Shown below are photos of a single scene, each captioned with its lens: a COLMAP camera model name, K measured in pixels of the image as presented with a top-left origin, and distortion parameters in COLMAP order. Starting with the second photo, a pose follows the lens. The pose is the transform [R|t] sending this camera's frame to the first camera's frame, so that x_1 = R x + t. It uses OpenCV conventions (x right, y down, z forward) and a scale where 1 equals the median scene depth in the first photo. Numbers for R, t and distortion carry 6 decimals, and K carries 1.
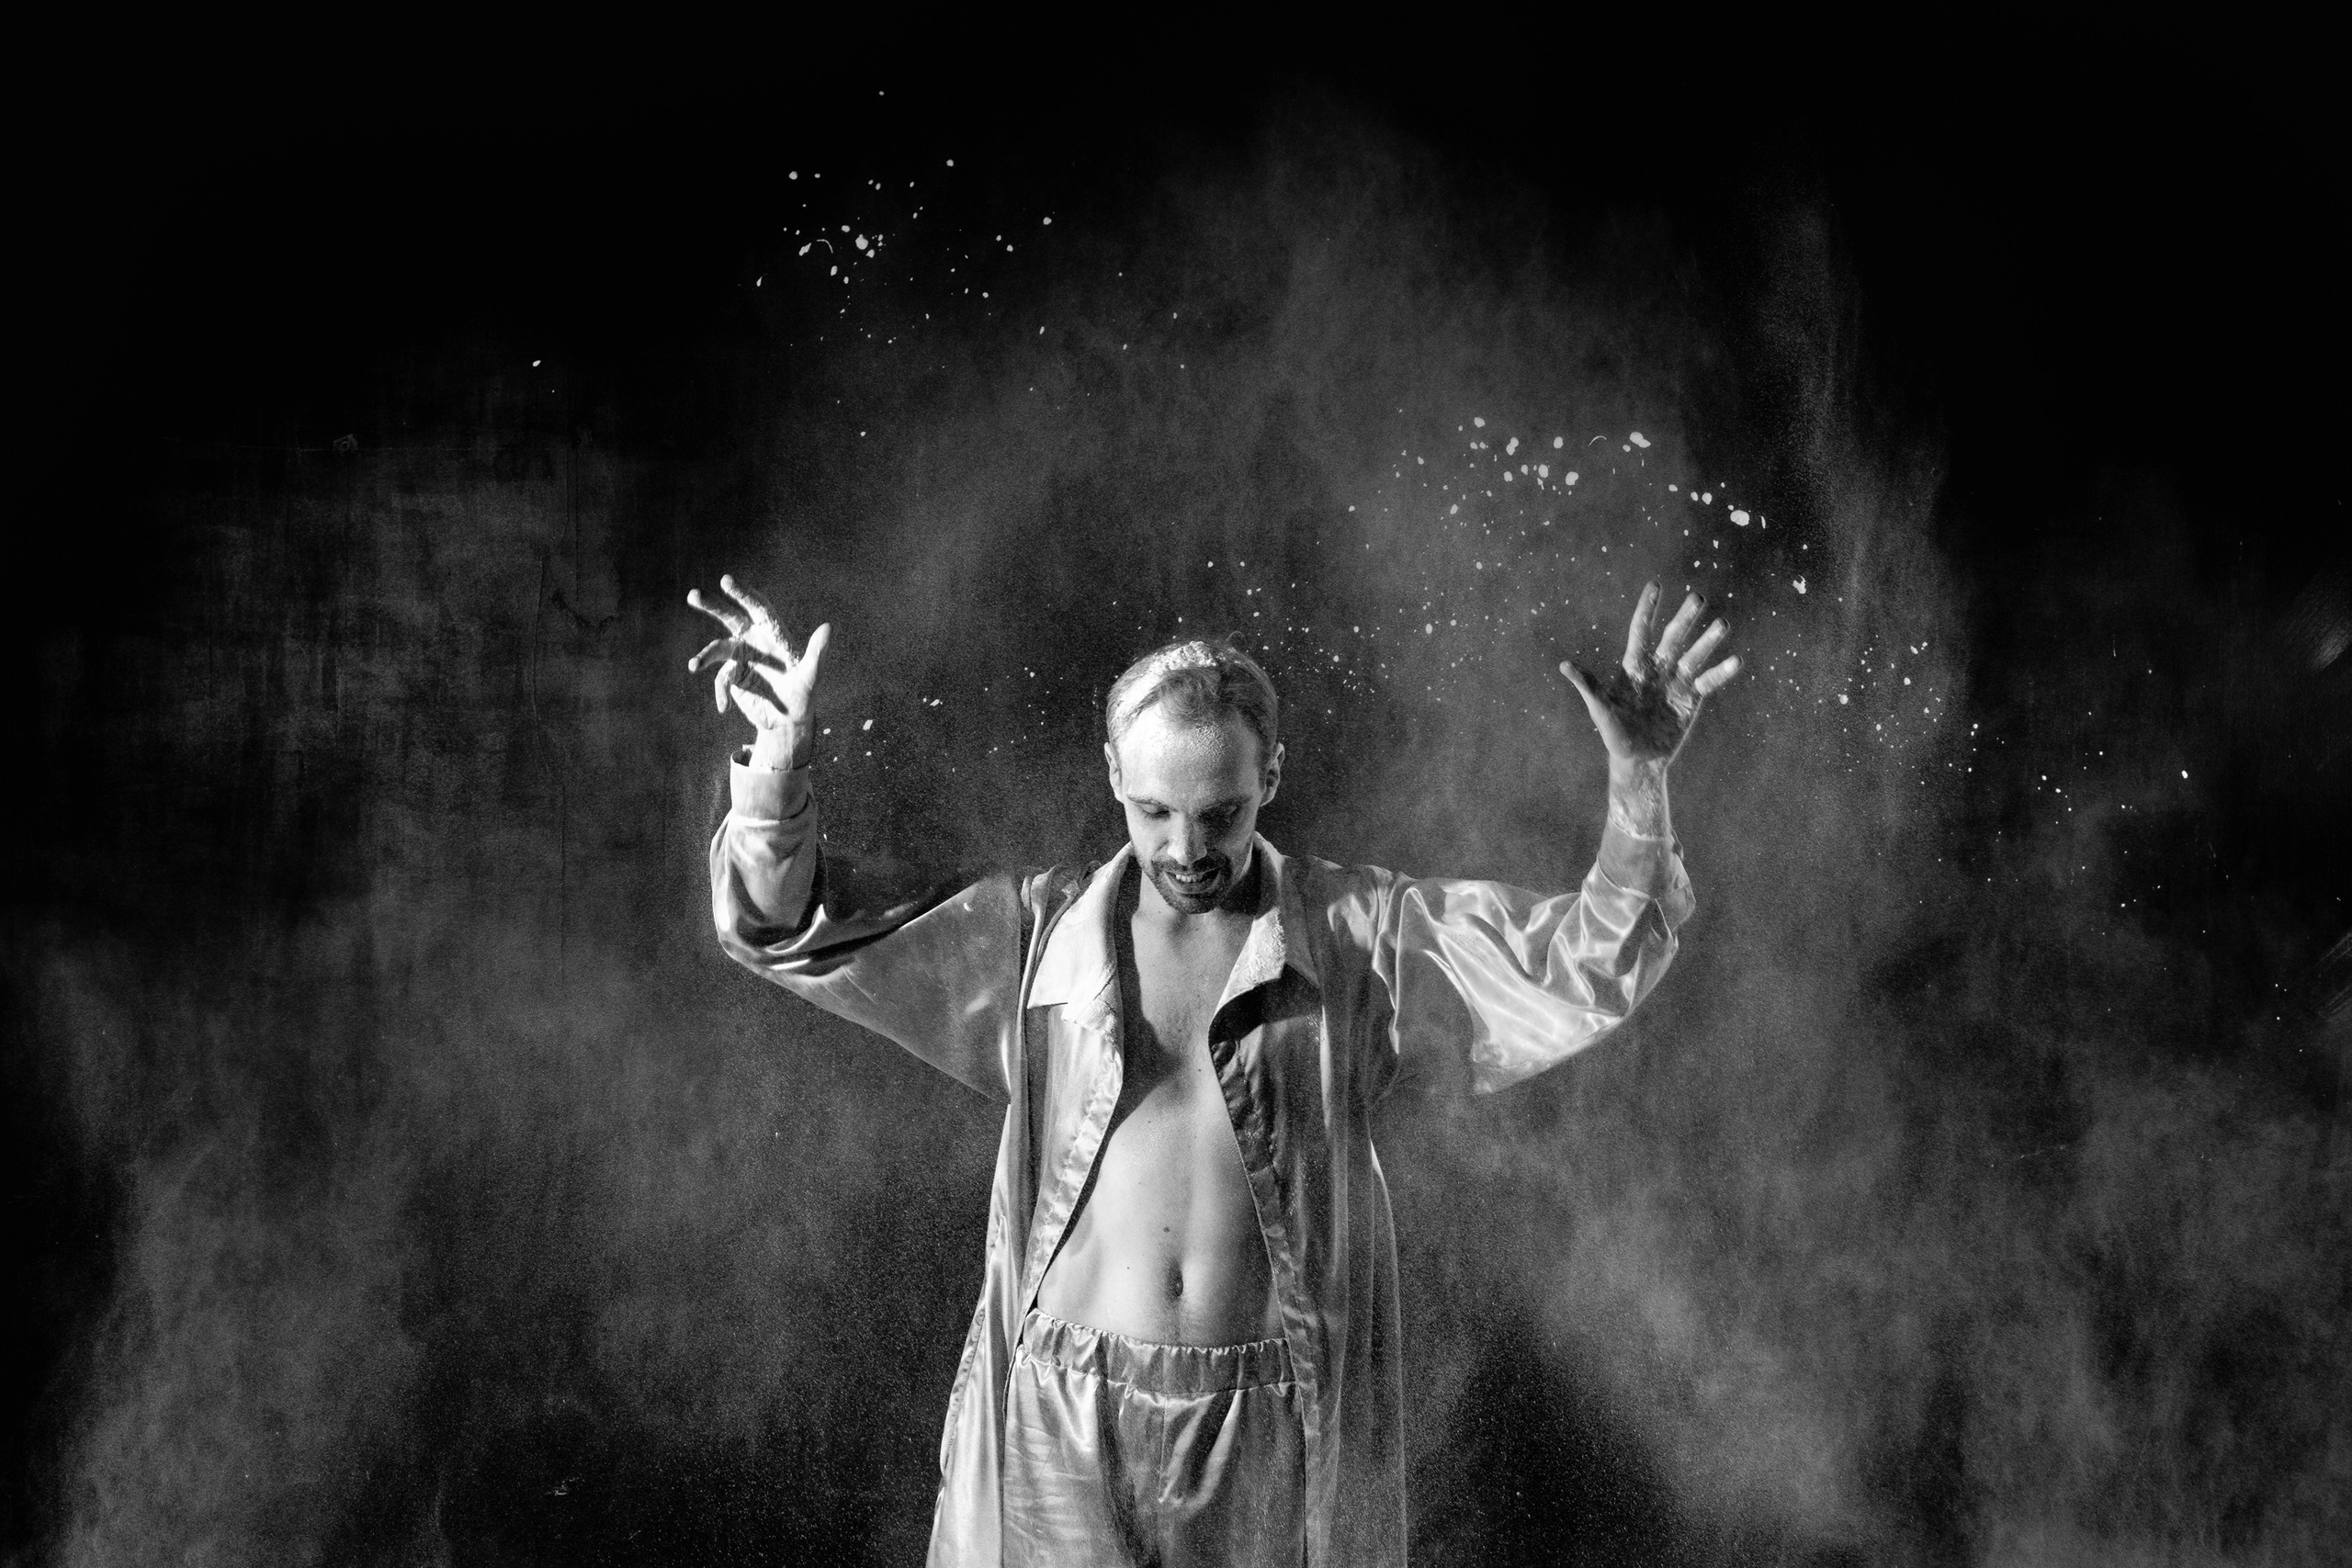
lens RADIAL K [[3393.3, 0, 1215.8], [0, 3393.3, 803.6], [0, 0, 1]] dist [-0.071015, 0.000000]
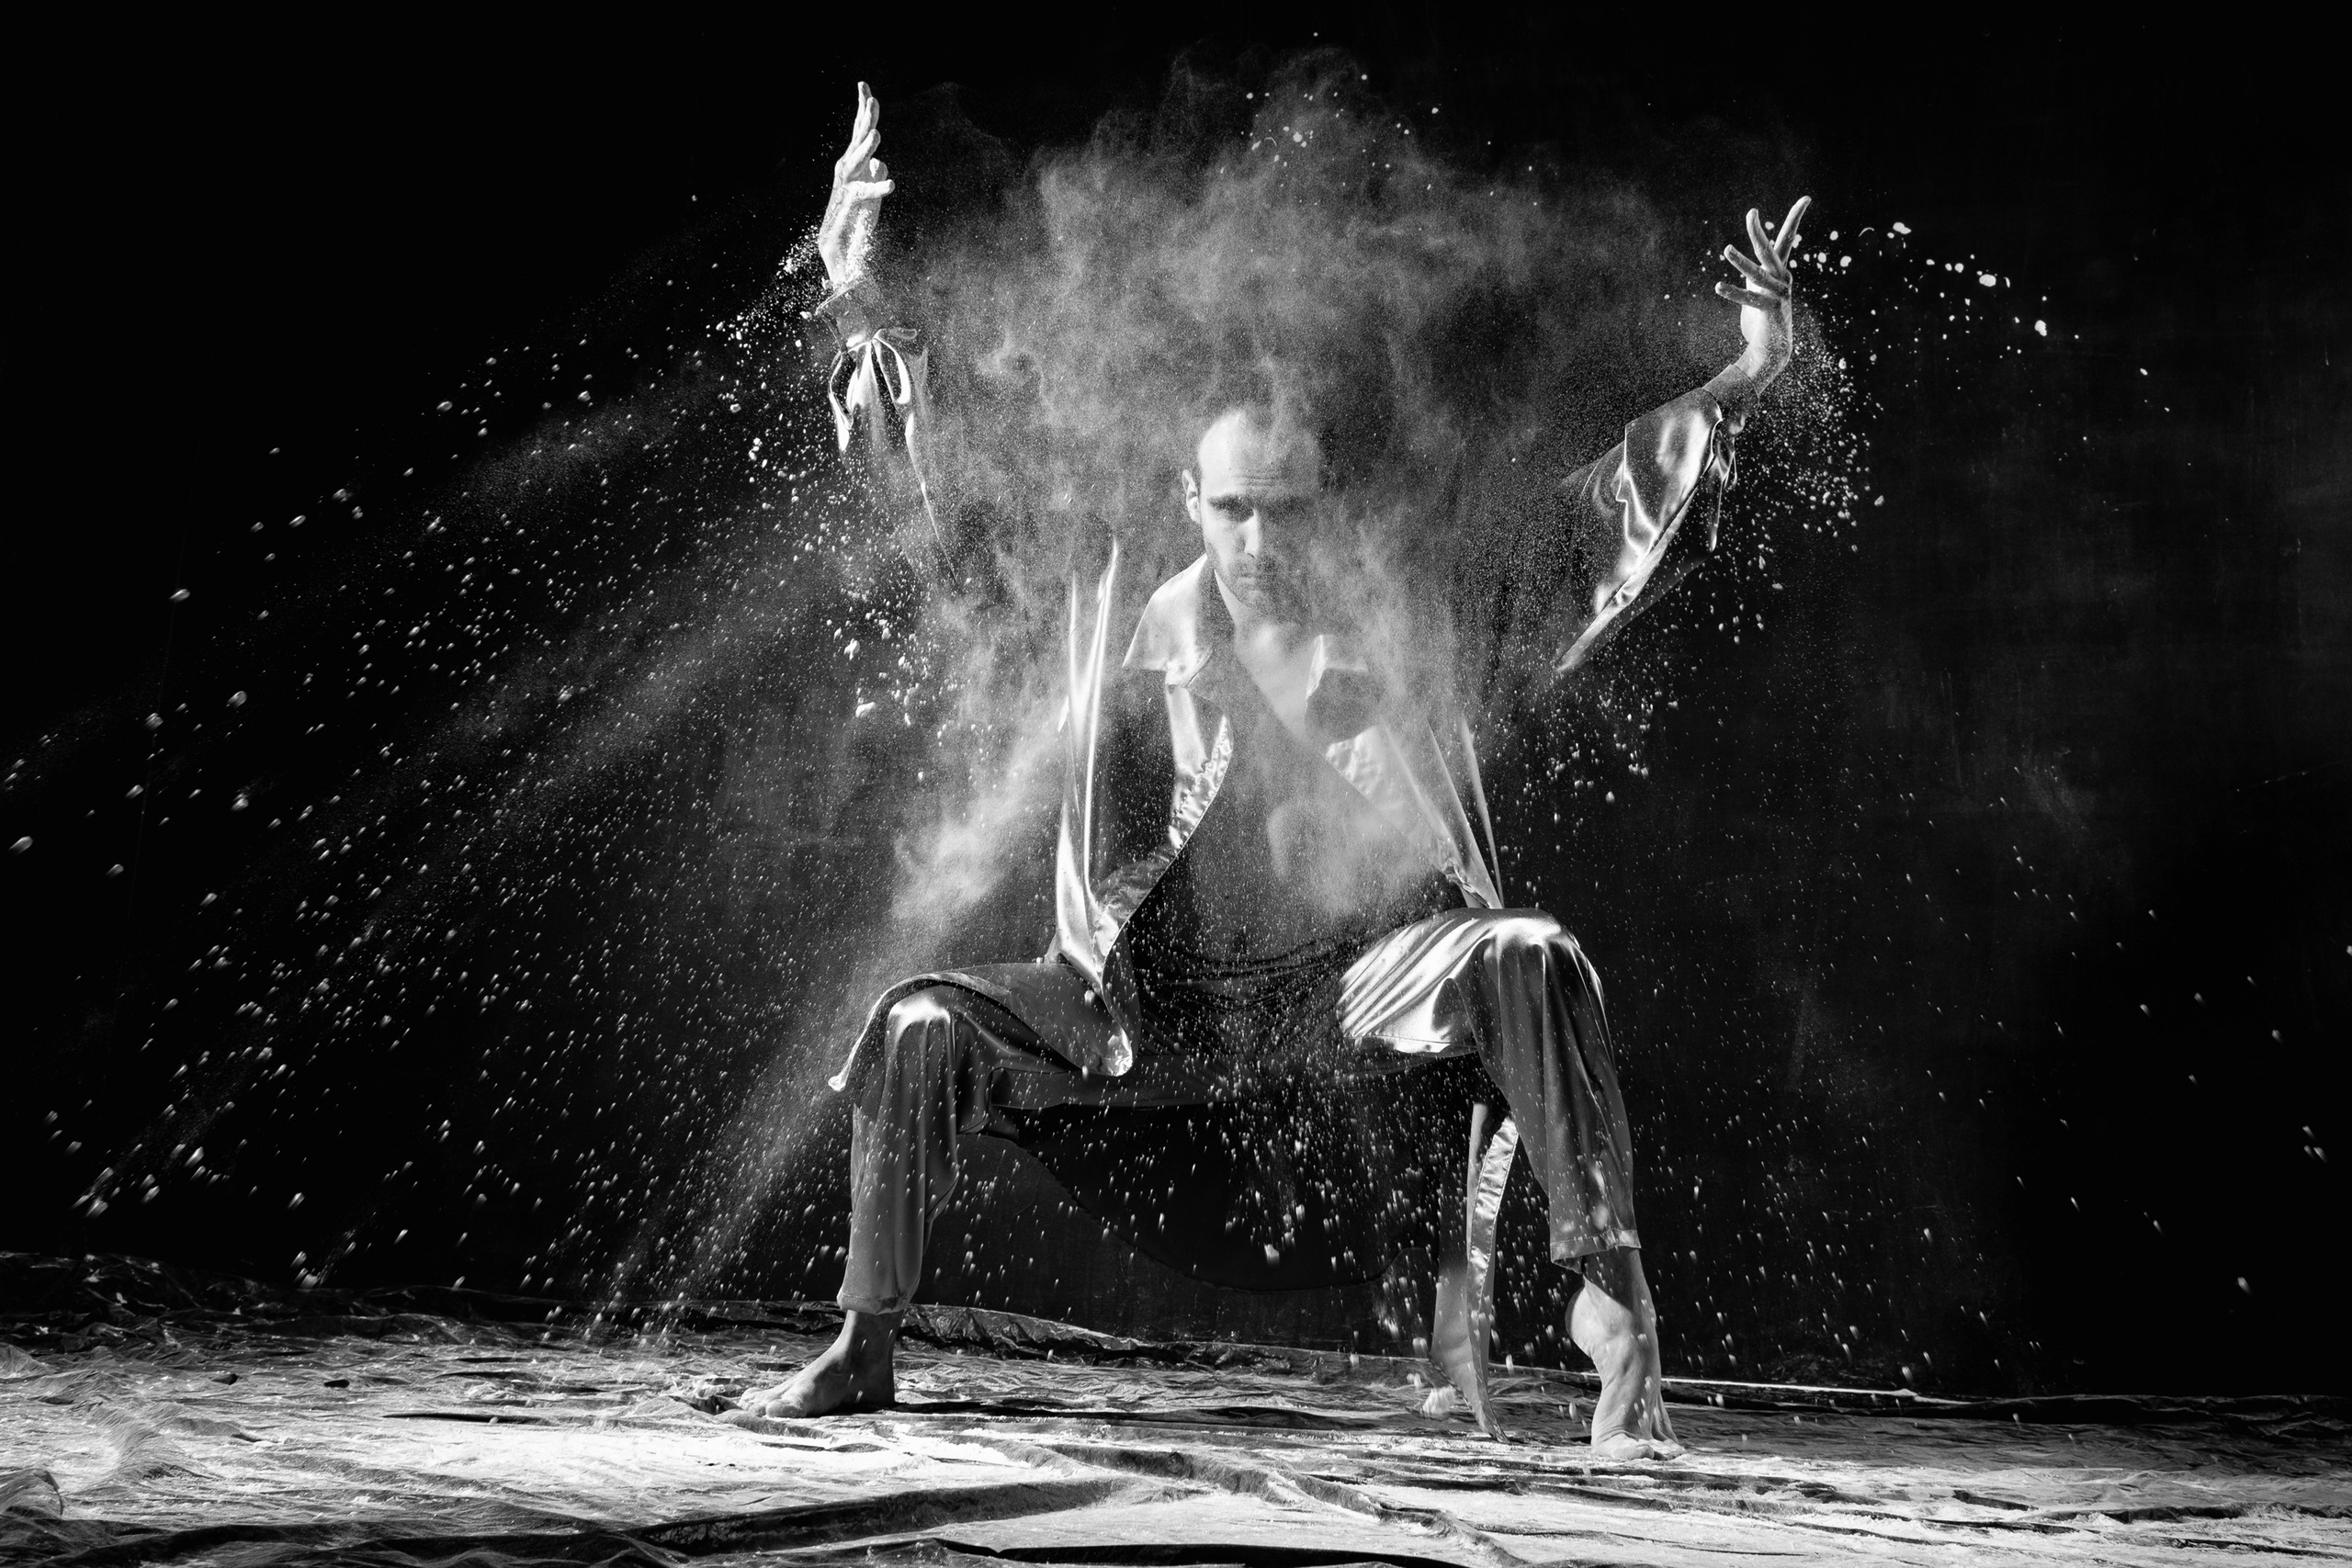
lens RADIAL K [[2109.2, 0, 1237.4], [0, 2109.2, 848.8], [0, 0, 1]] dist [0.039382, -0.021560]
pose [[0.981277, 0.000310, -0.192602, 0.034635], [-0.041764, 0.976549, -0.211206, 0.289128], [0.188019, 0.215295, 0.958278, 0.245162]]
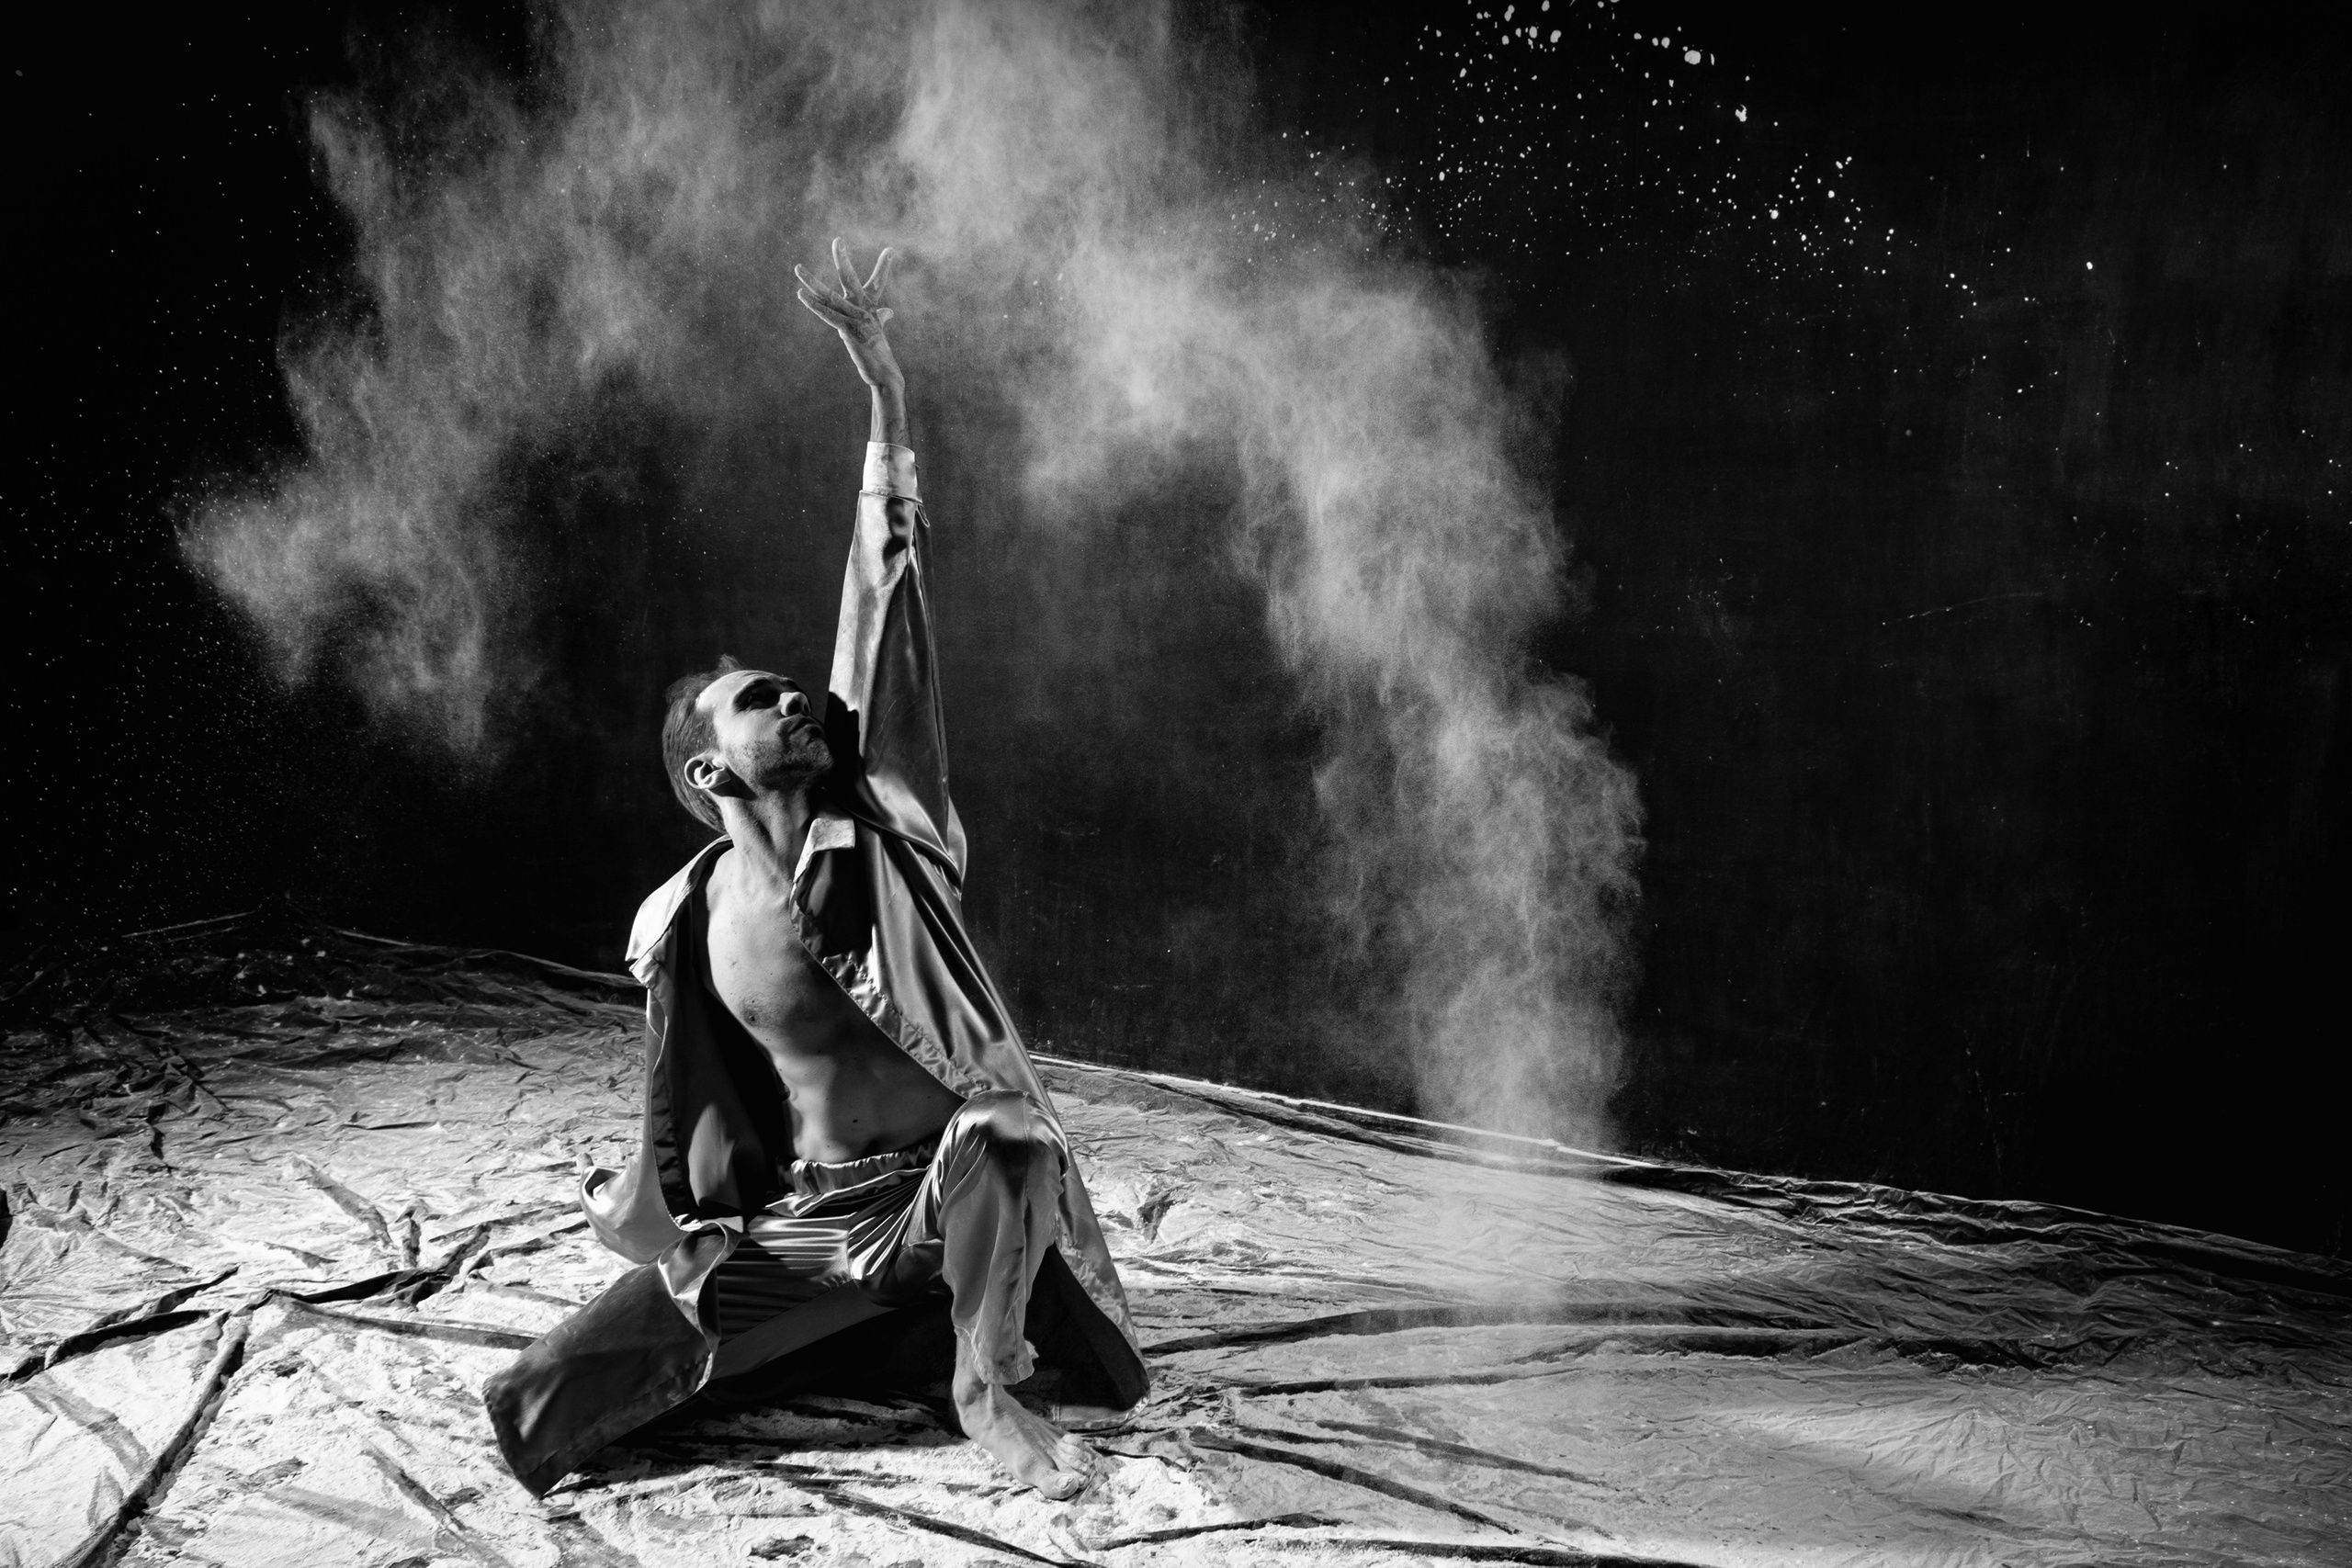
lens RADIAL K [[1956.7, 0, 1241.3], [0, 1956.7, 827.9], [0, 0, 1]] dist [0.031767, 0.013355]
pose [[0.908877, 0.075303, -0.410210, 0.306919], [-0.015334, 0.988934, 0.147565, 0.079205], [0.416783, -0.127828, 0.899973, 0.284960]]
